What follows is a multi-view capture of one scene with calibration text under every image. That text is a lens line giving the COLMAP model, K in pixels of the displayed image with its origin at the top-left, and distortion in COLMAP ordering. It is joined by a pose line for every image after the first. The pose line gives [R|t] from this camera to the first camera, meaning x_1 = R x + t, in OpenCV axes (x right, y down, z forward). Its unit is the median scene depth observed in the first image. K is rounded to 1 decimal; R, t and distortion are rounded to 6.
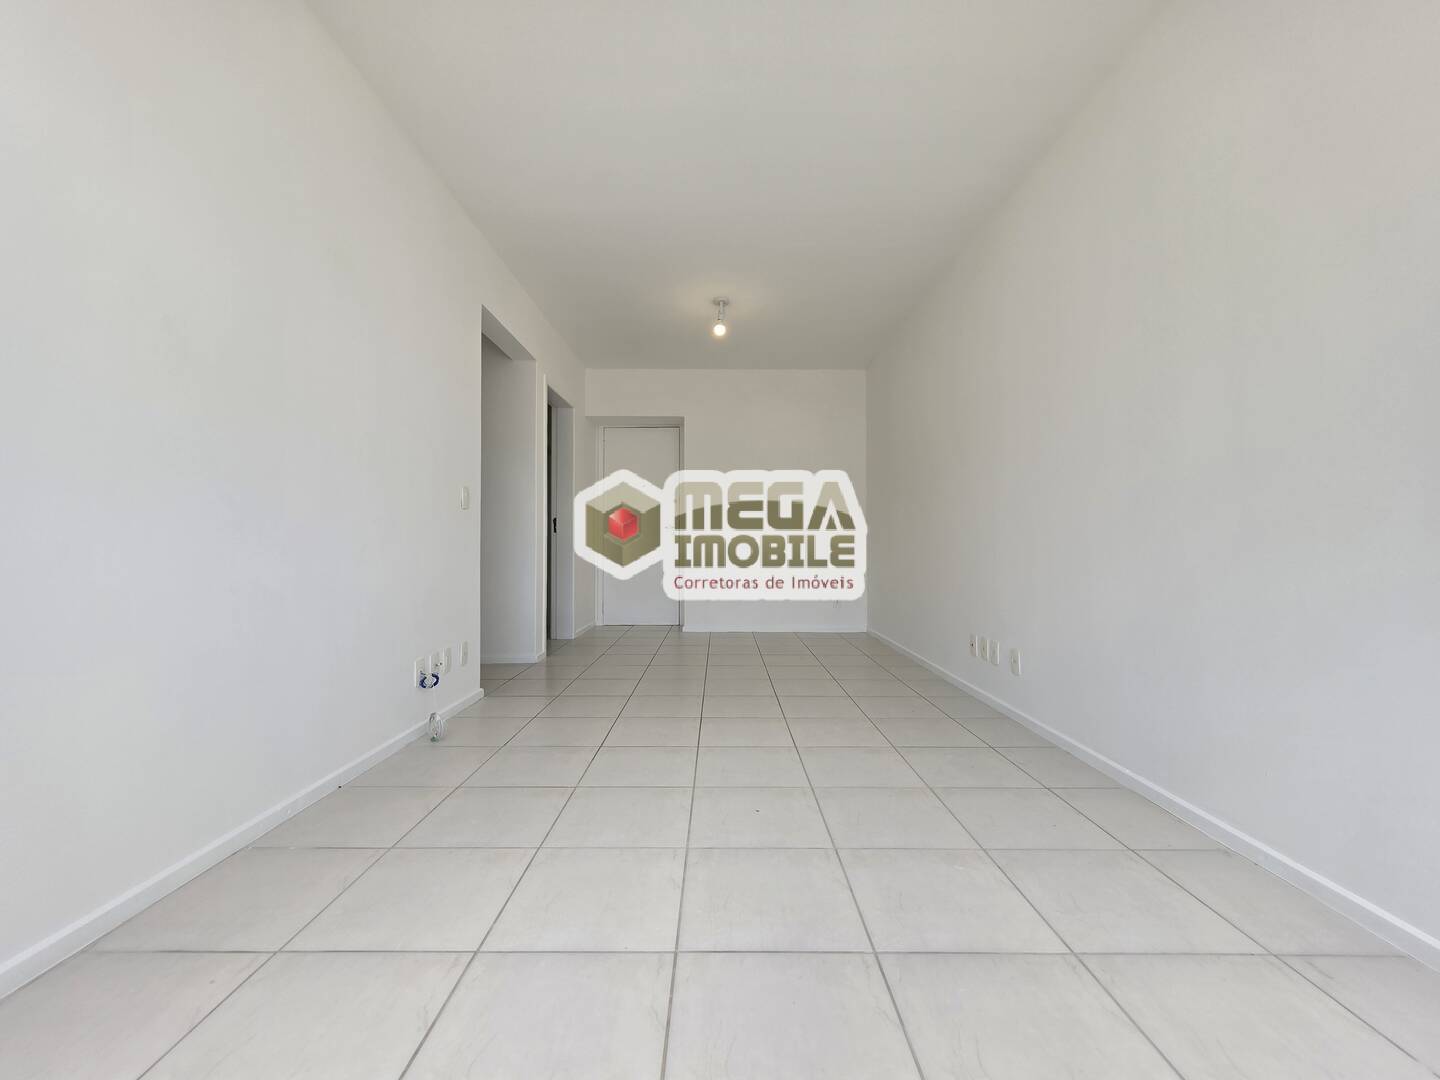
lens RADIAL K [[579.1, 0, 718.8], [0, 579.1, 538.4], [0, 0, 1]] dist [0.002586, 0.000358]
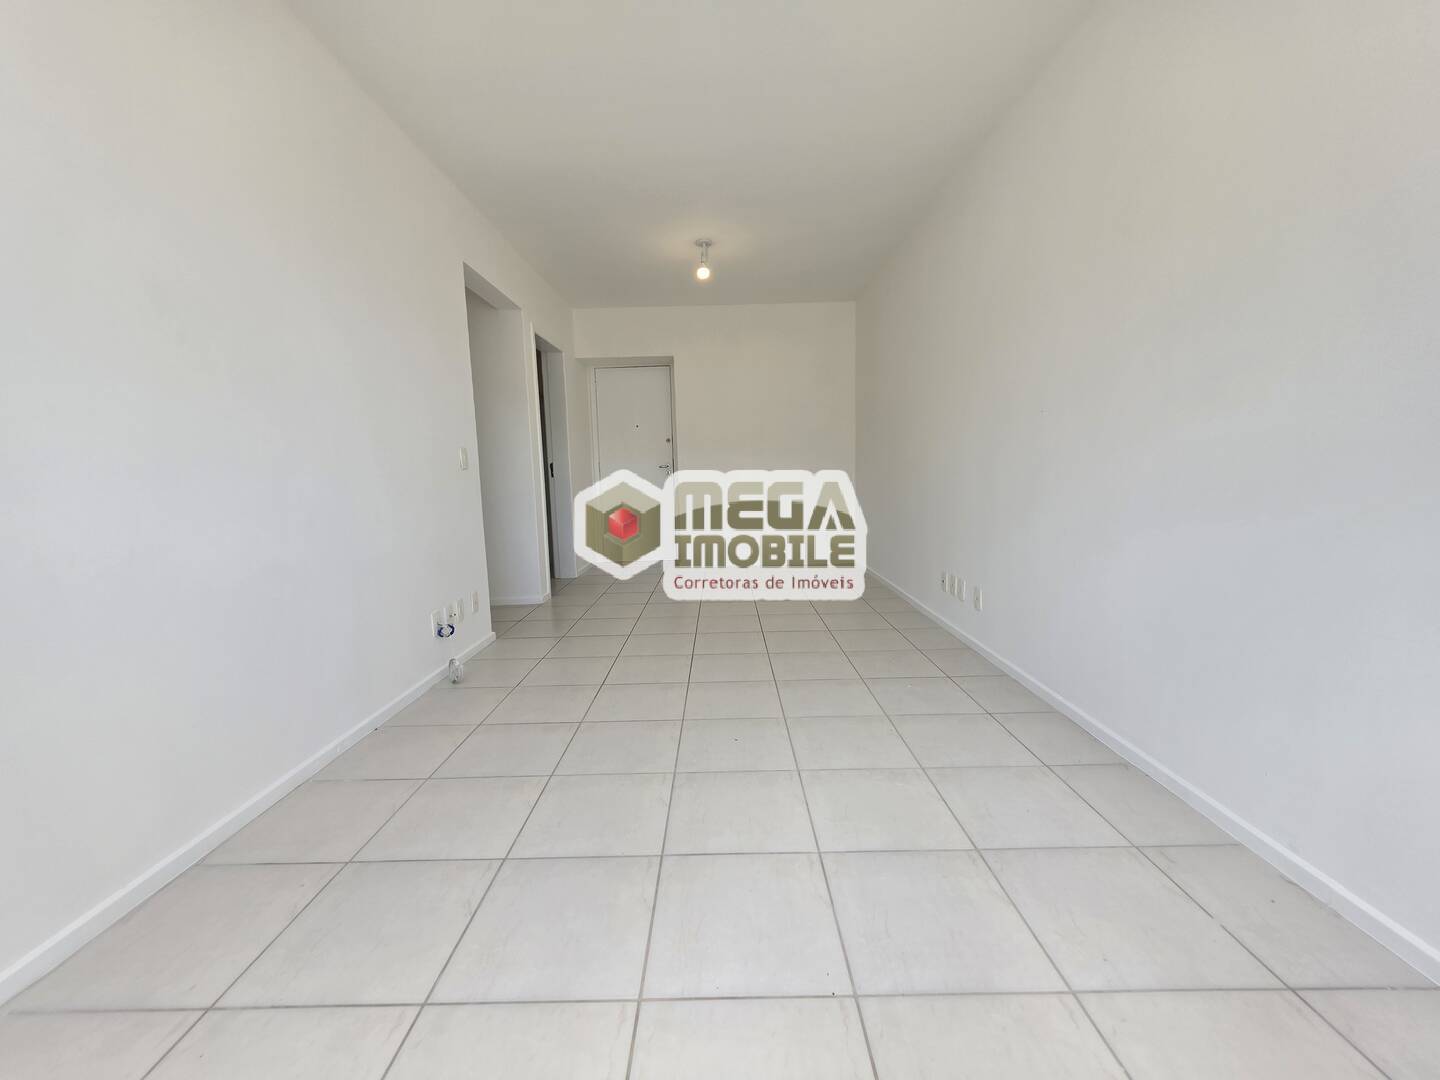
lens RADIAL K [[579.1, 0, 718.8], [0, 579.1, 538.4], [0, 0, 1]] dist [0.002586, 0.000358]
pose [[0.999619, -0.026538, -0.007593, 0.038073], [0.027324, 0.990343, 0.135917, -0.068466], [0.003913, -0.136073, 0.990691, -0.077012]]
